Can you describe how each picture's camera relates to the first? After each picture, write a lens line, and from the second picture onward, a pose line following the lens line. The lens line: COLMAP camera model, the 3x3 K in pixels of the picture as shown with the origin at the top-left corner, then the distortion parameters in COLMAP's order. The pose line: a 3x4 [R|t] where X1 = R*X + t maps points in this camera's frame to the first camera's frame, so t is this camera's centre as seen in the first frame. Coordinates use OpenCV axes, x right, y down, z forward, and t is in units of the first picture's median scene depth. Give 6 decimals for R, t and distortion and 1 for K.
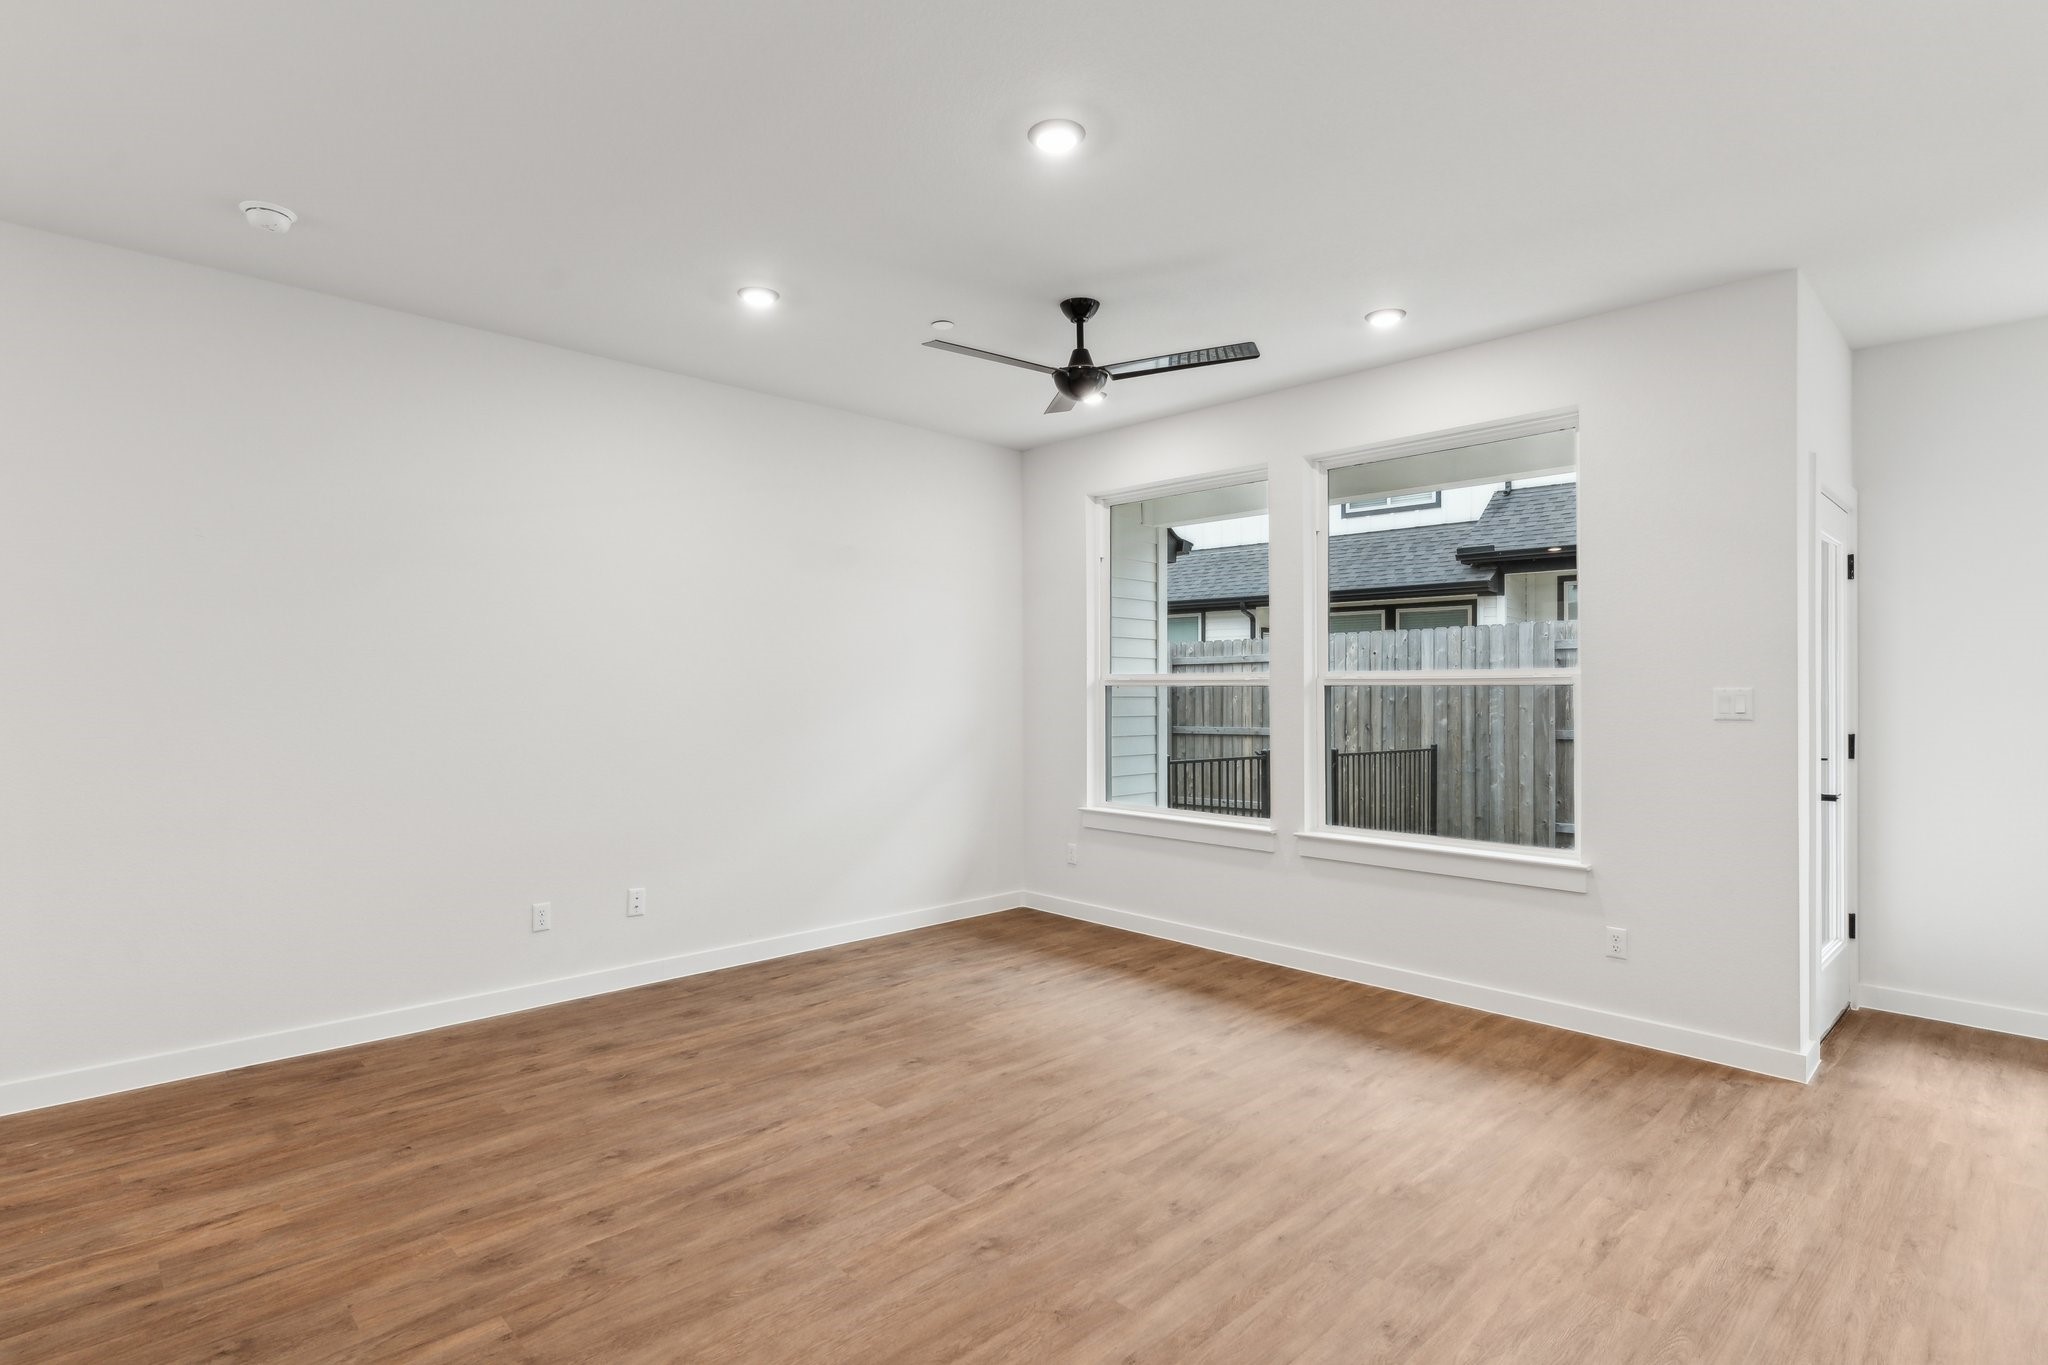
lens RADIAL K [[1004.4, 0, 1024.0], [0, 1004.4, 682.5], [0, 0, 1]] dist [-0.000887, -0.000143]
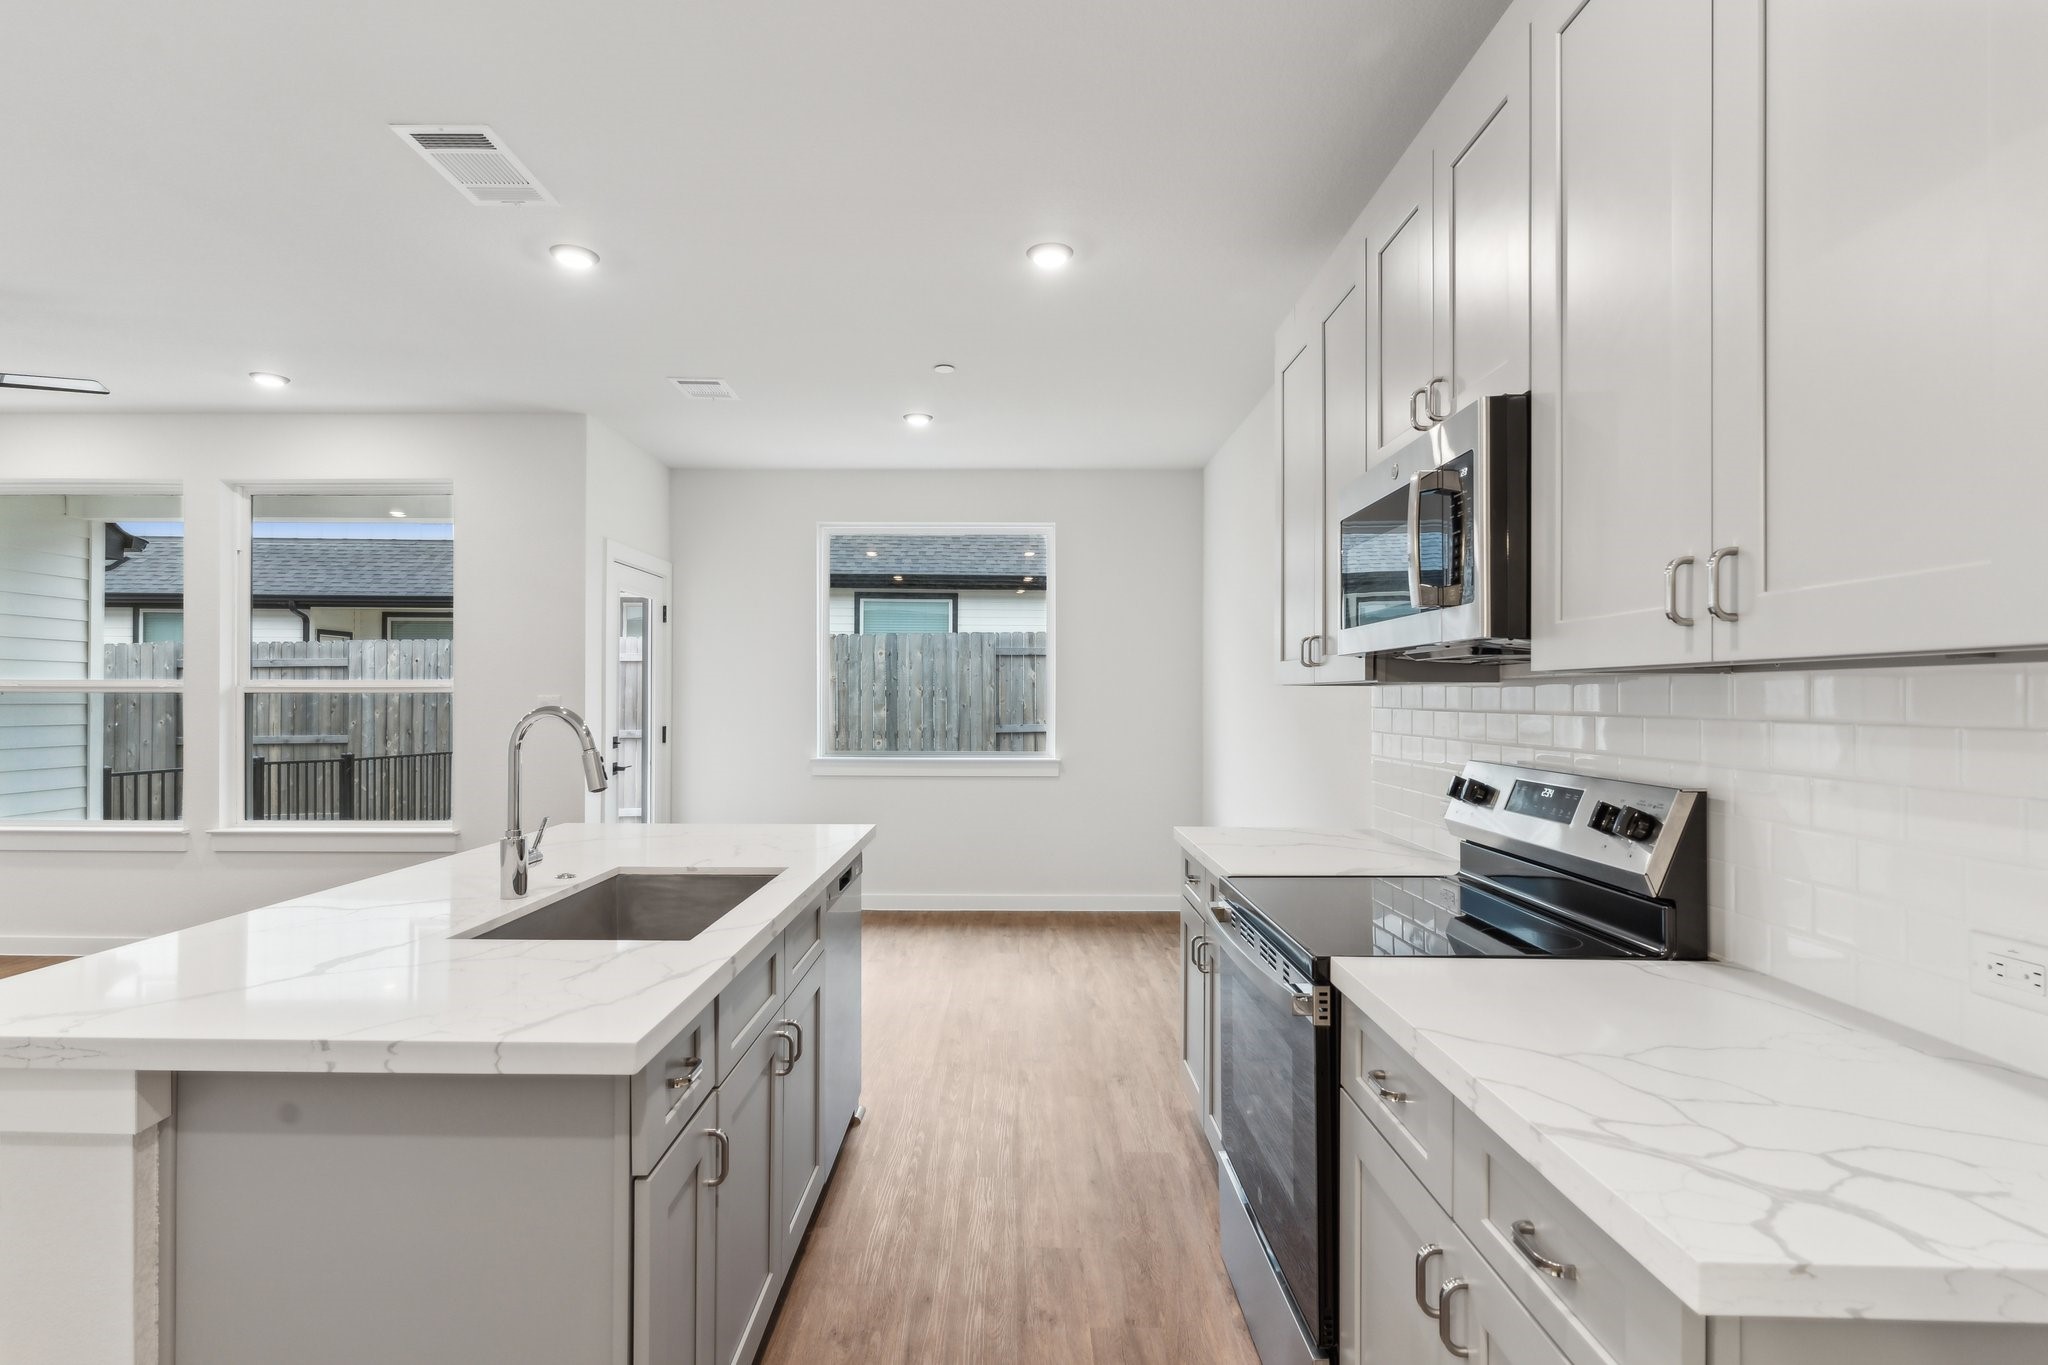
lens RADIAL K [[1004.4, 0, 1024.0], [0, 1004.4, 682.5], [0, 0, 1]] dist [-0.000887, -0.000143]
pose [[0.707860, 0.008891, 0.706297, 0.090188], [-0.004774, 0.999958, -0.007802, -0.002351], [-0.706336, 0.002151, 0.707873, -0.259440]]
